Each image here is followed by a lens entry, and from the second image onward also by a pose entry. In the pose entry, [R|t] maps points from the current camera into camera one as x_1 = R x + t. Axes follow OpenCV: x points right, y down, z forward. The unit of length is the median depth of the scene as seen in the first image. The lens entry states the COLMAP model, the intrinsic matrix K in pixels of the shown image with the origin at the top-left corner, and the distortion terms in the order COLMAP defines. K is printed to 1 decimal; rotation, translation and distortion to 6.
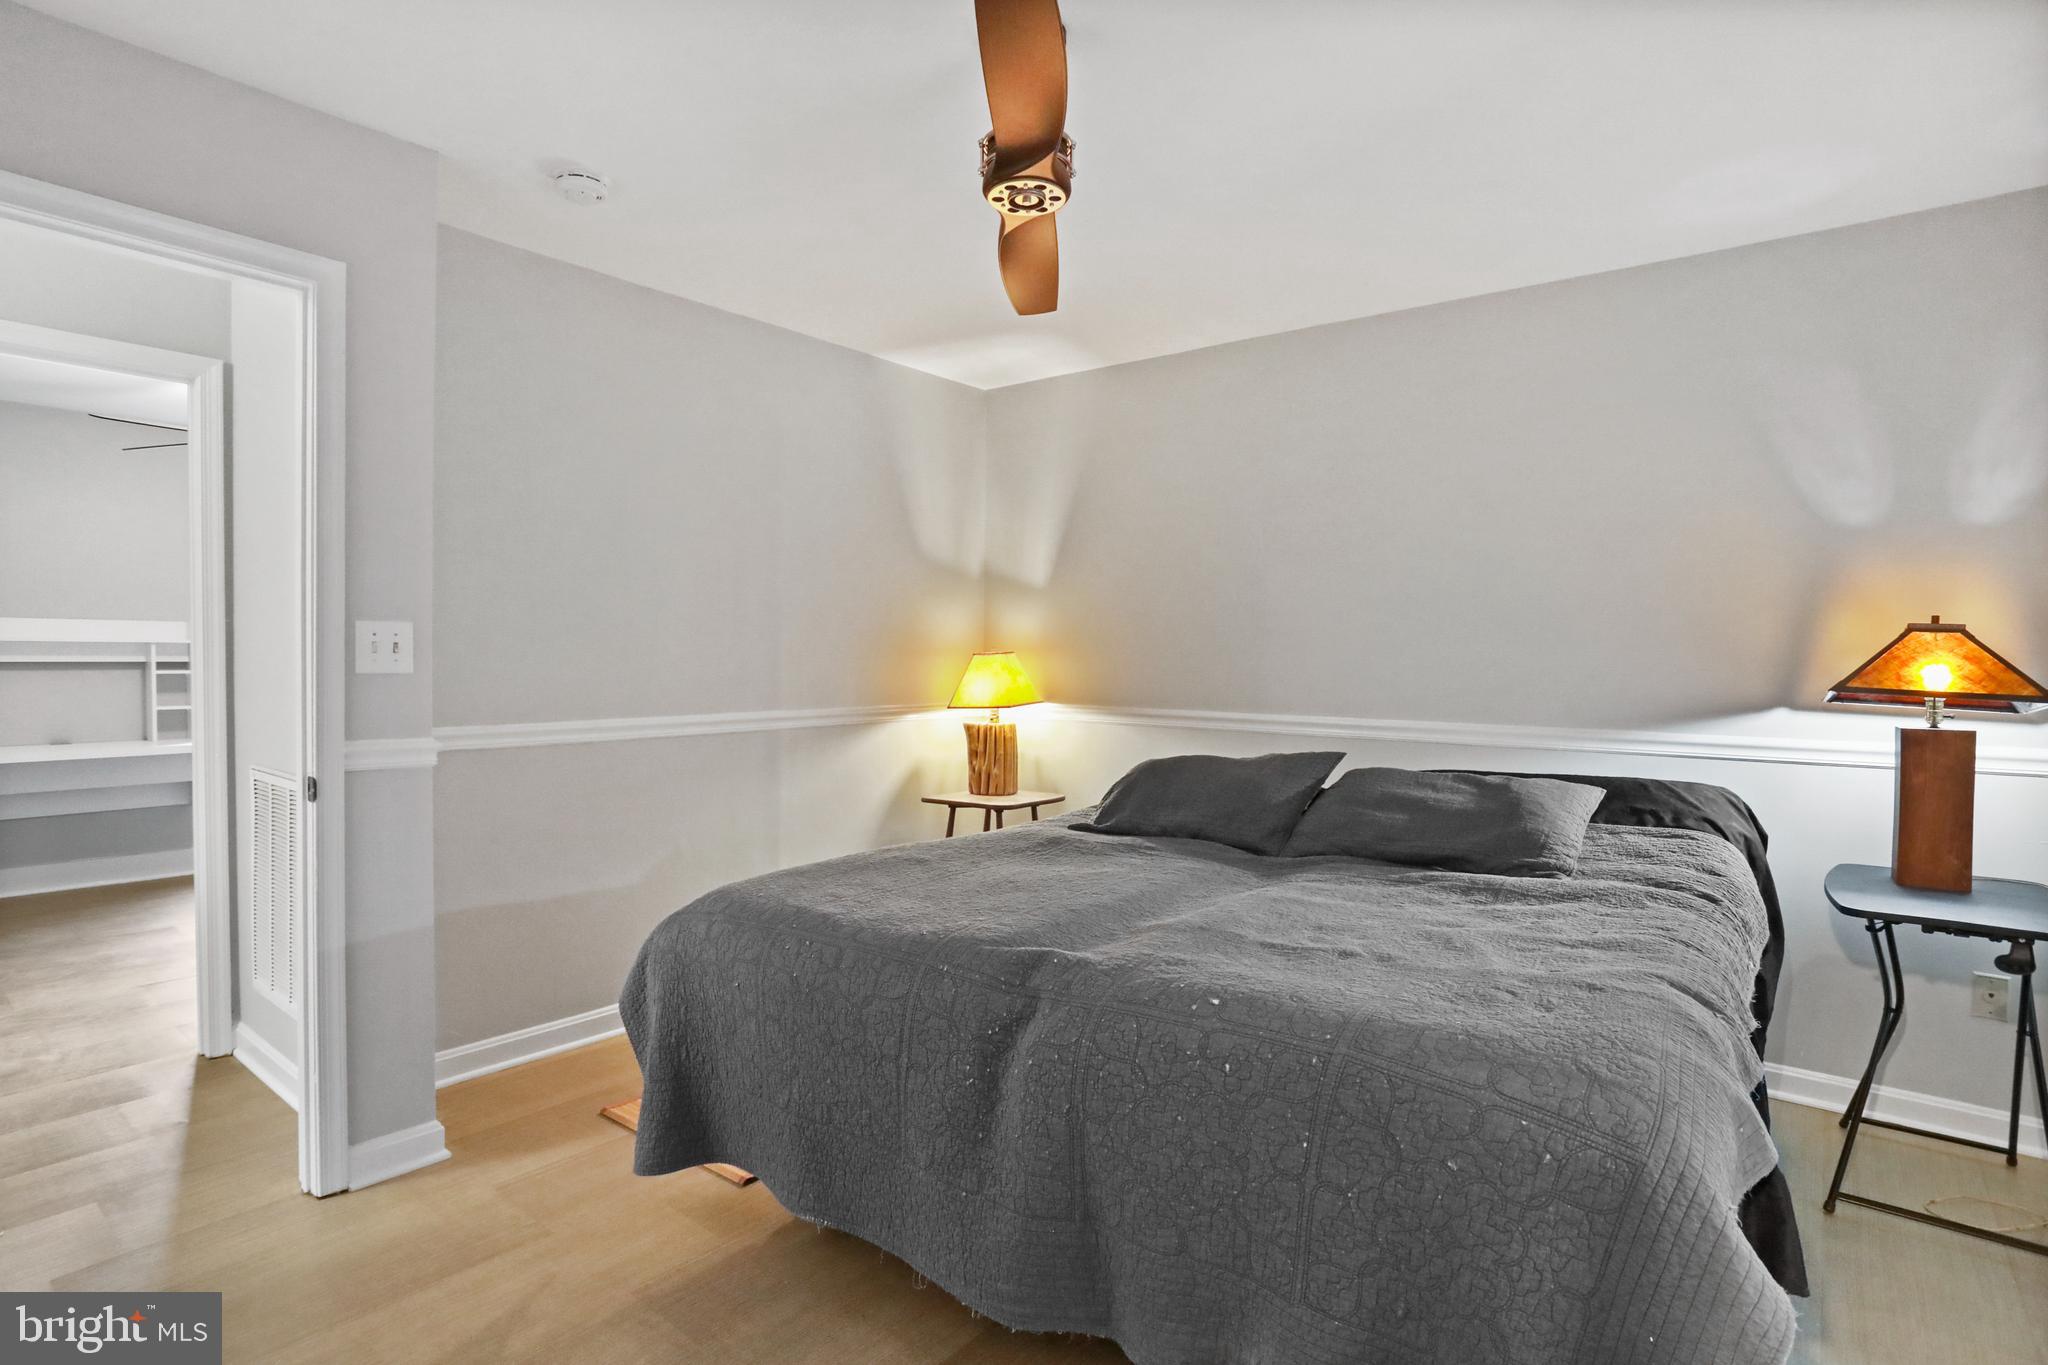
lens RADIAL K [[1049.8, 0, 1024.0], [0, 1049.8, 682.5], [0, 0, 1]] dist [-0.044404, 0.000338]
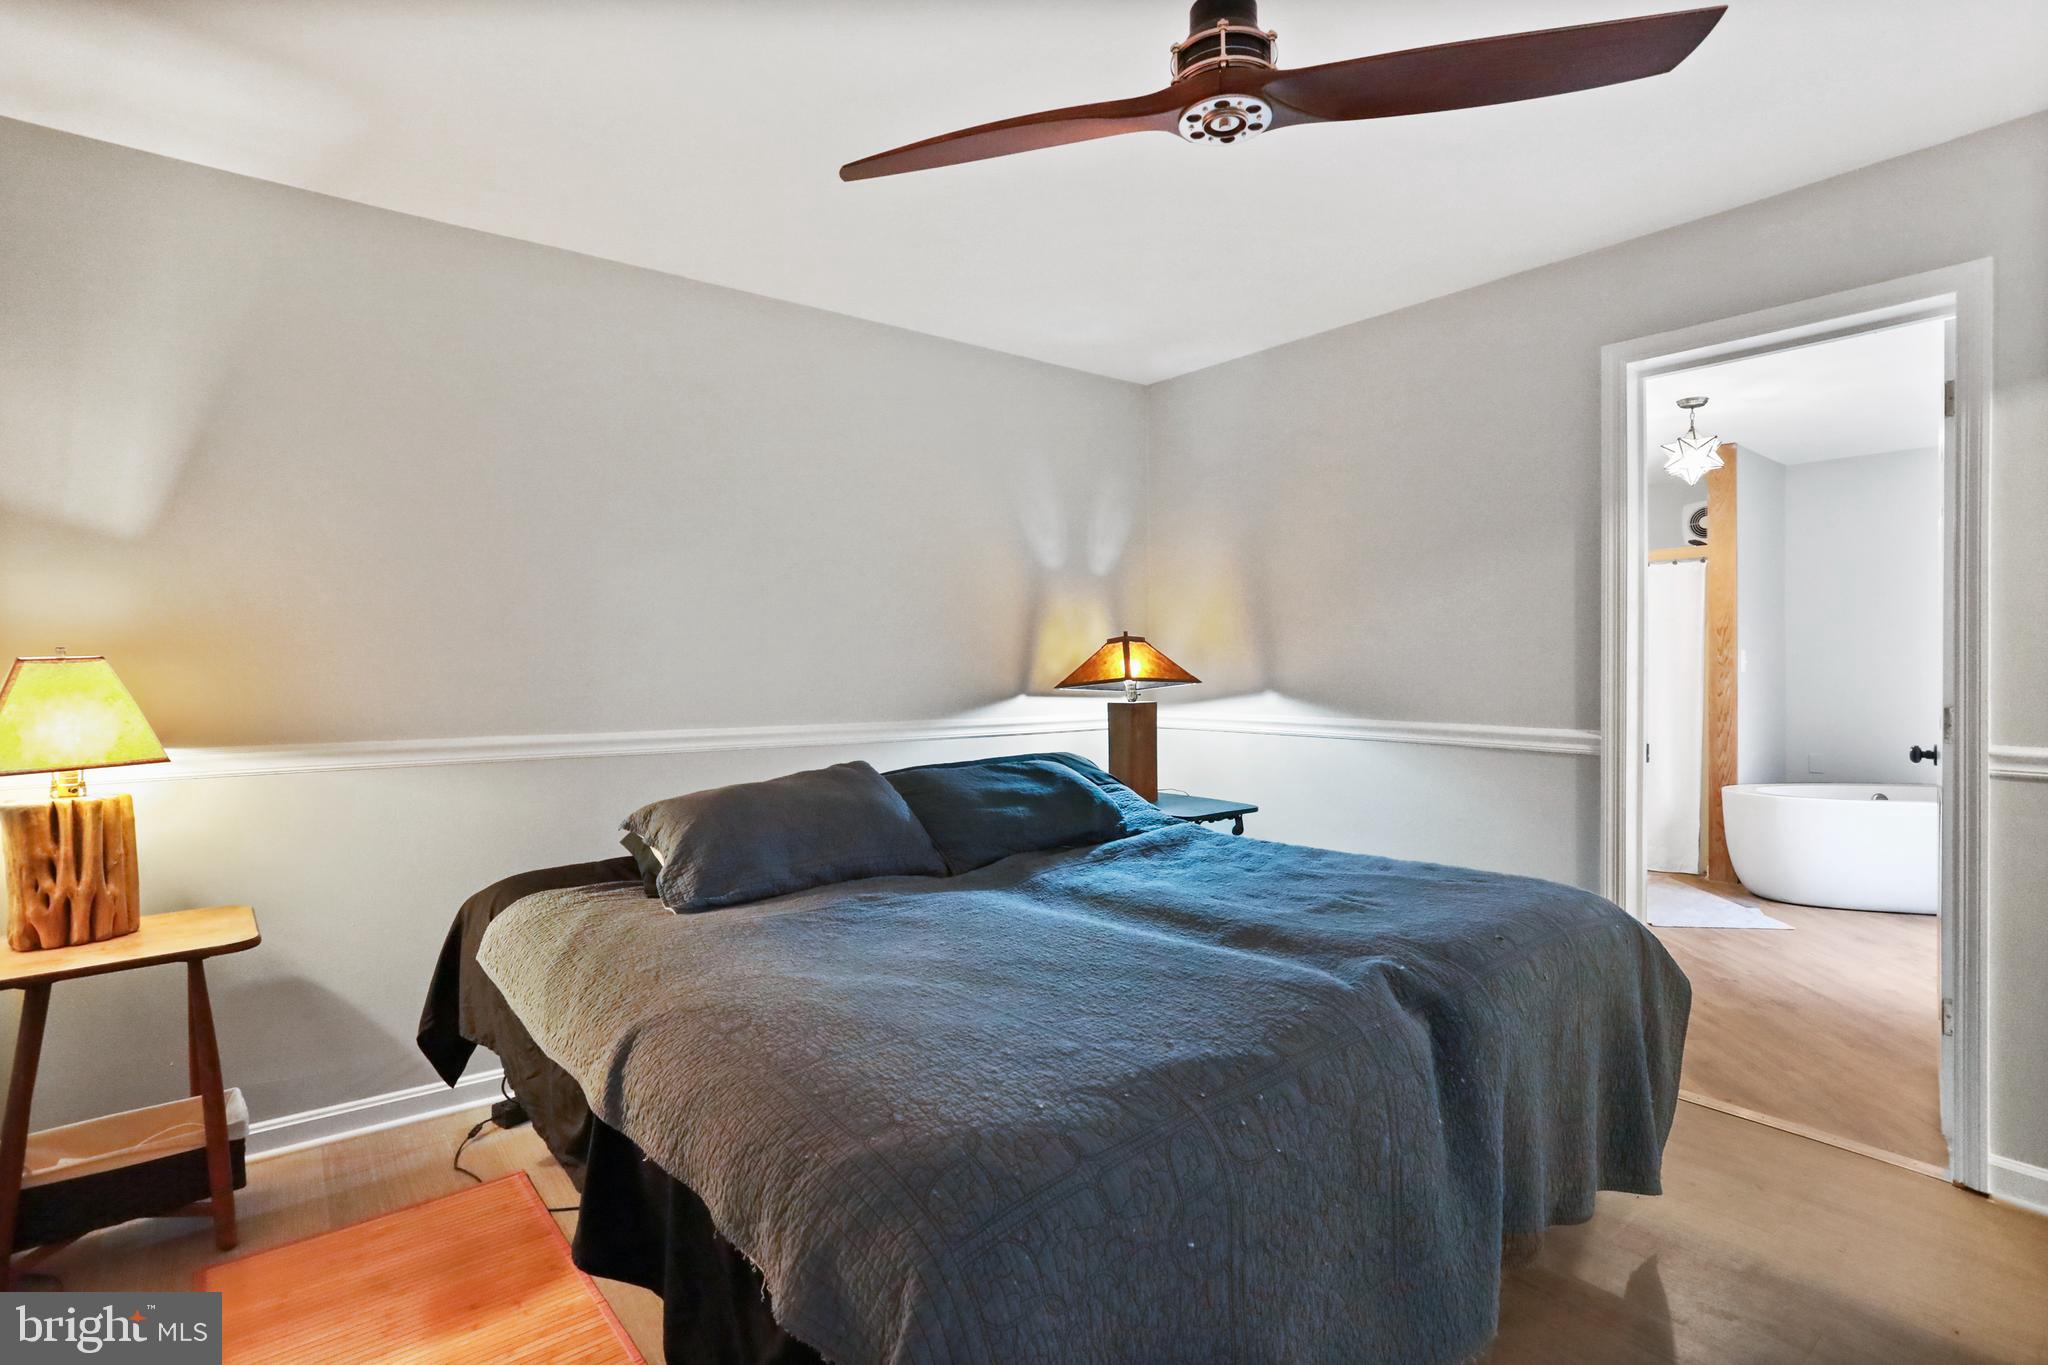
lens RADIAL K [[1005.2, 0, 1031.1], [0, 1005.2, 656.1], [0, 0, 1]] dist [-0.059955, 0.031639]
pose [[0.217714, 0.002392, 0.976010, -0.577454], [0.034503, 0.999353, -0.010146, -0.013400], [-0.975403, 0.035884, 0.217491, 0.684925]]
